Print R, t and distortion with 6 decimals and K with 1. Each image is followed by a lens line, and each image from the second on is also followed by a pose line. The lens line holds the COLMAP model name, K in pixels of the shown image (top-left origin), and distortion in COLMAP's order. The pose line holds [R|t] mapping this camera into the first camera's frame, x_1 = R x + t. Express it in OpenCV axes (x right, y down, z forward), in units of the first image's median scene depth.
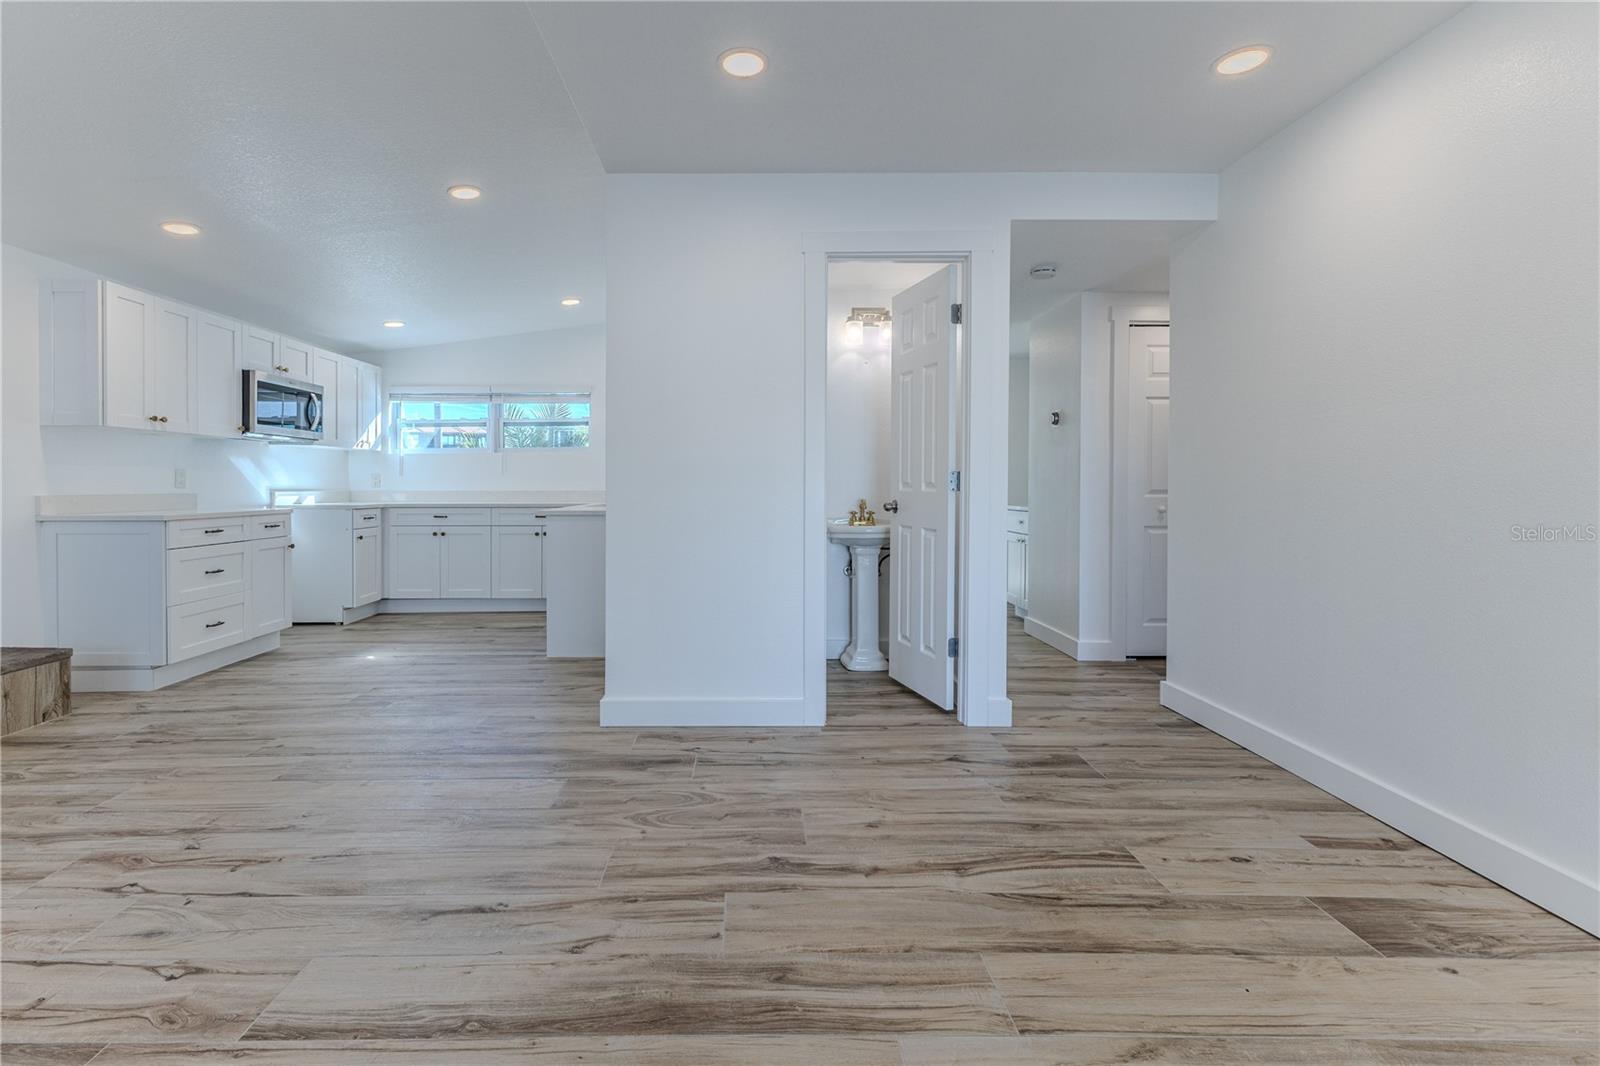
lens RADIAL K [[716.3, 0, 762.3], [0, 716.3, 489.5], [0, 0, 1]] dist [0.016048, -0.005158]
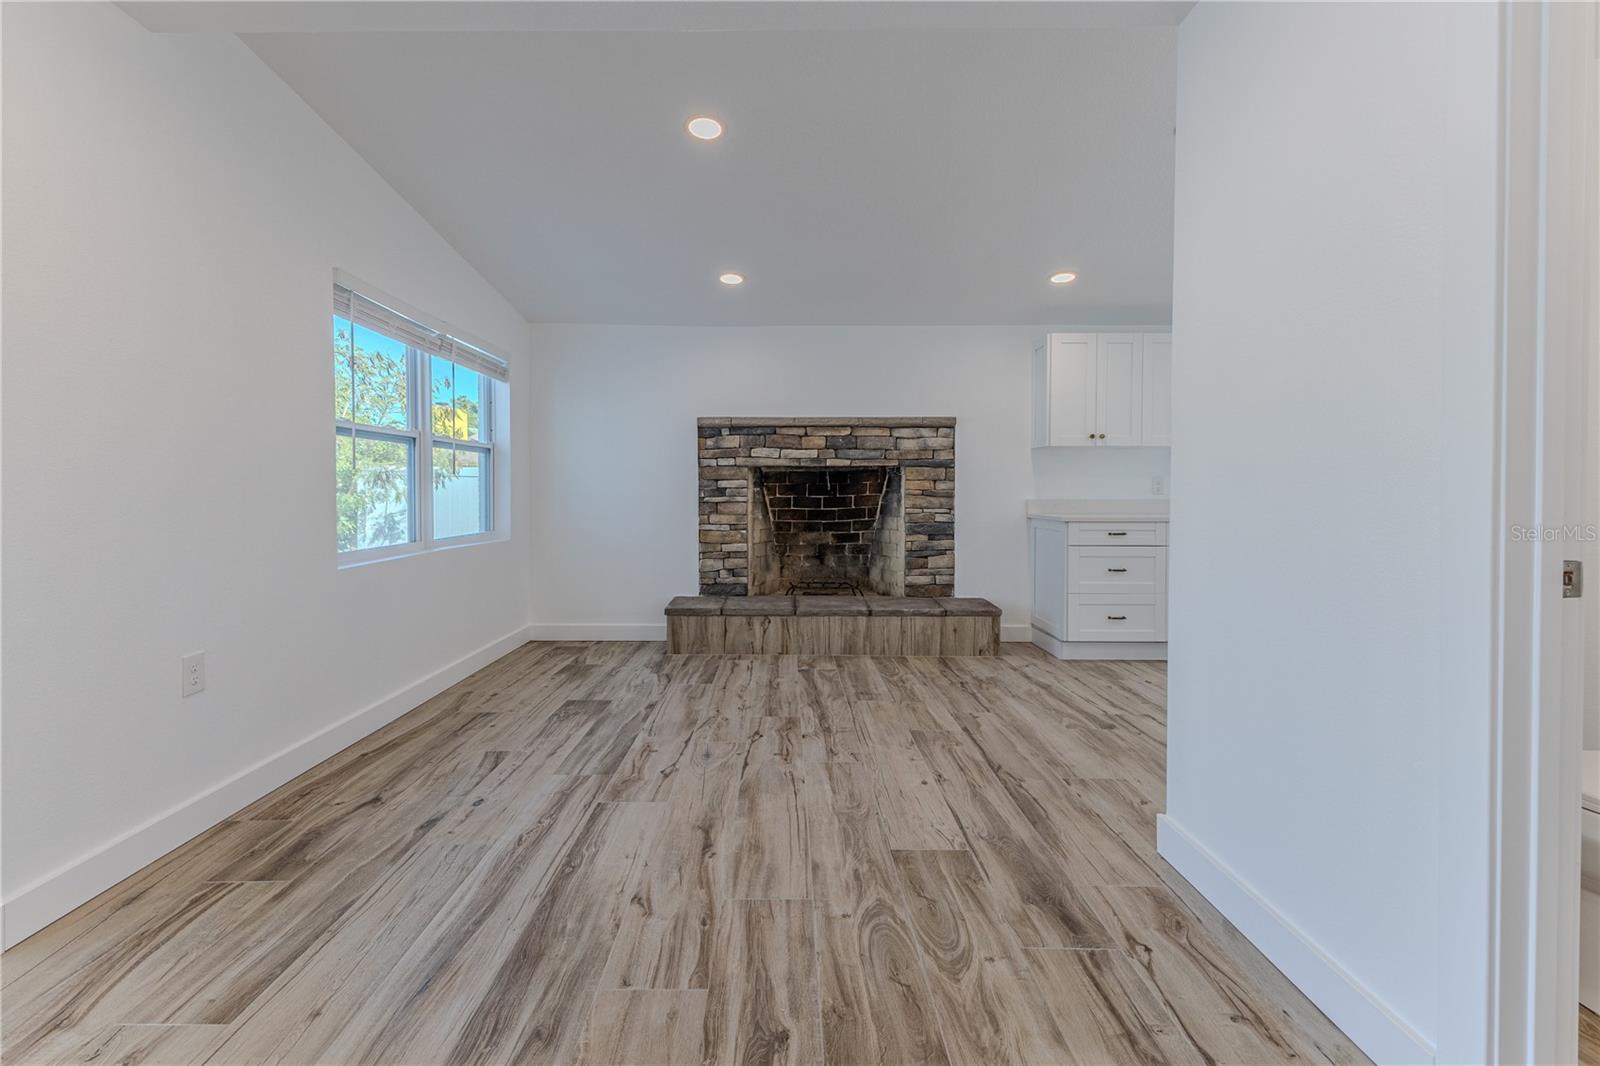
lens RADIAL K [[712.0, 0, 776.0], [0, 712.0, 498.9], [0, 0, 1]] dist [0.009216, 0.000010]
pose [[-0.023602, 0.014787, -0.999612, 0.512364], [-0.007140, 0.999863, 0.014959, -0.013246], [0.999696, 0.007490, -0.023493, 0.732603]]
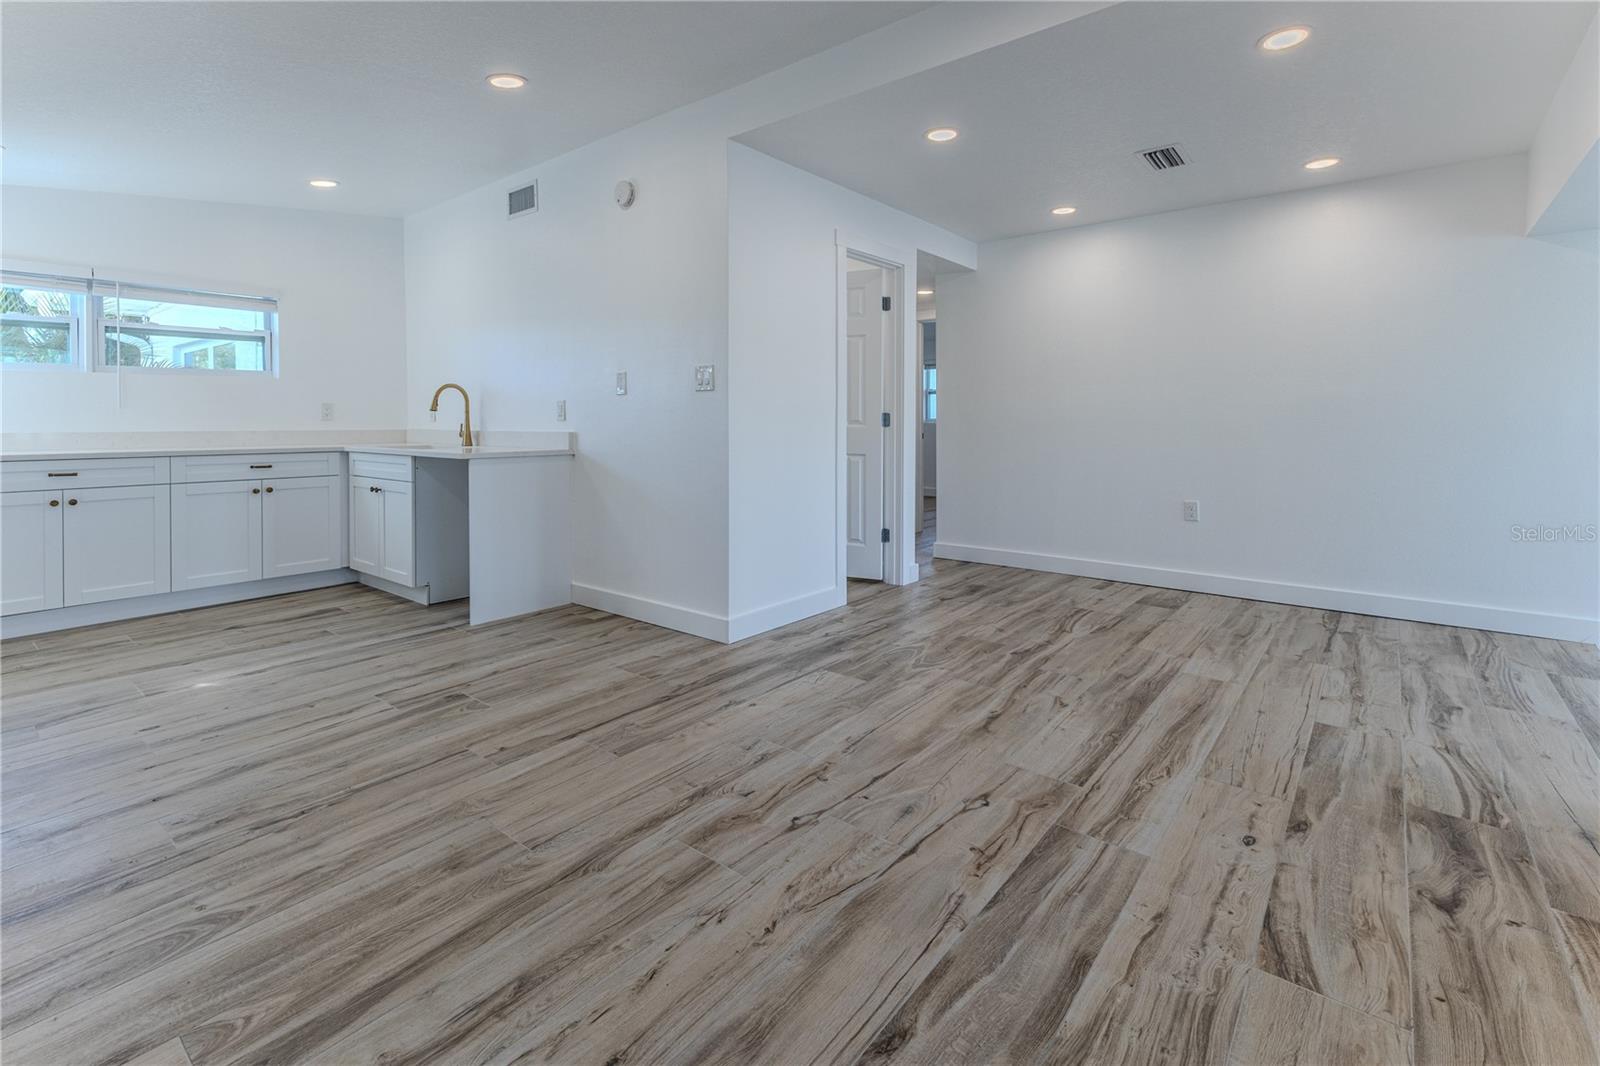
lens RADIAL K [[726.7, 0, 801.6], [0, 726.7, 422.8], [0, 0, 1]] dist [-0.000675, 0.007127]
pose [[0.636400, -0.001966, 0.771356, -1.128656], [0.005886, 0.999980, -0.002308, -0.003449], [-0.771336, 0.006009, 0.636399, 0.235948]]
